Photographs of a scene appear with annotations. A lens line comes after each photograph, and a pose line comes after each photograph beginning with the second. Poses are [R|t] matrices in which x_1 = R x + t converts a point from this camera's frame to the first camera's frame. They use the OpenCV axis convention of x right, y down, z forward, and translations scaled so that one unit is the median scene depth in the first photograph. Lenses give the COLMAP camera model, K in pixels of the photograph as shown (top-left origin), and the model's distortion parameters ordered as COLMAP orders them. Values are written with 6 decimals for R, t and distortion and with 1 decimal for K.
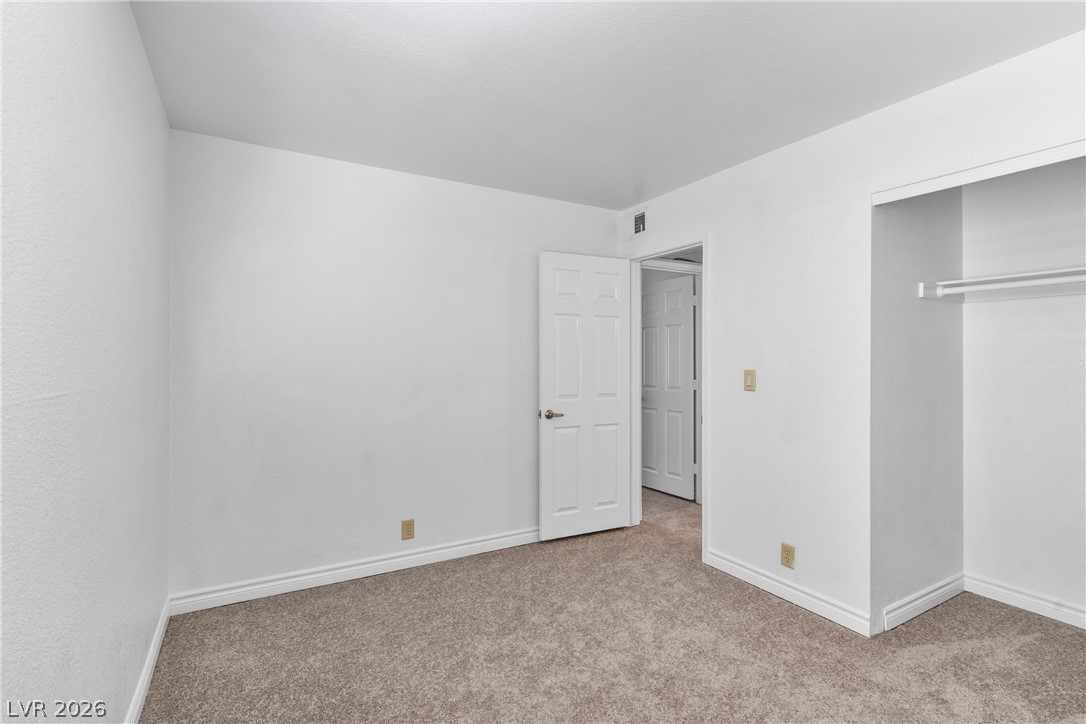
lens RADIAL K [[512.4, 0, 543.8], [0, 512.4, 358.9], [0, 0, 1]] dist [0.002283, 0.000349]
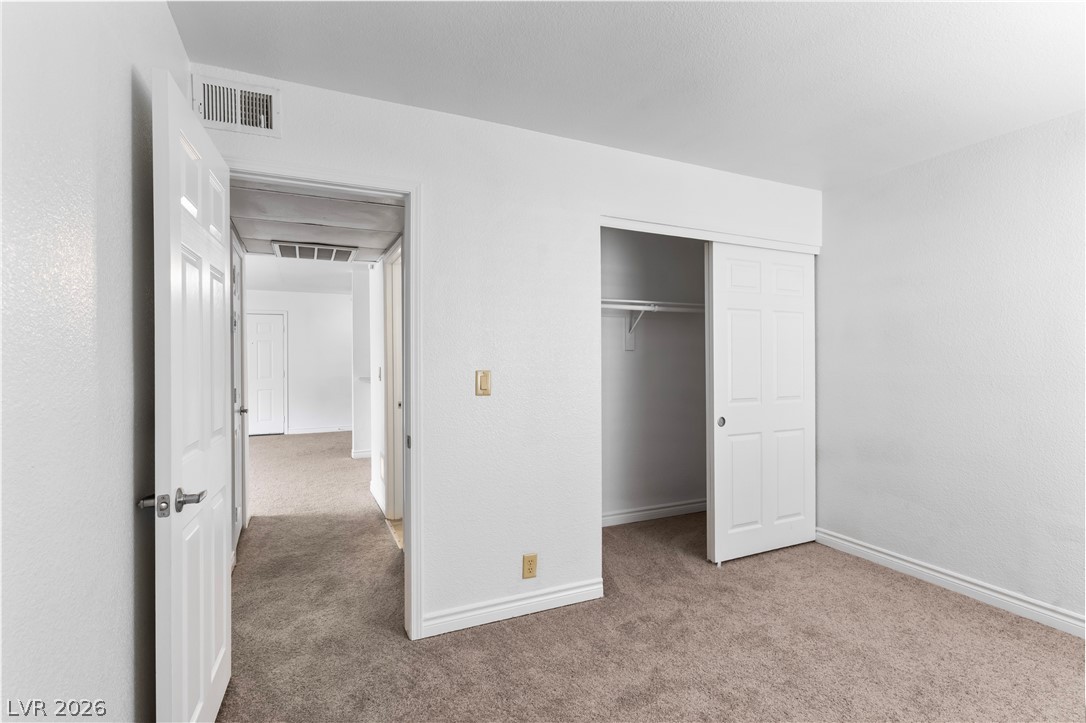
lens RADIAL K [[512.4, 0, 543.8], [0, 512.4, 358.4], [0, 0, 1]] dist [0.002283, 0.000349]
pose [[0.083038, -0.006391, 0.996526, -0.429997], [0.001565, 0.999979, 0.006283, -0.004032], [-0.996545, 0.001038, 0.083047, 0.834215]]
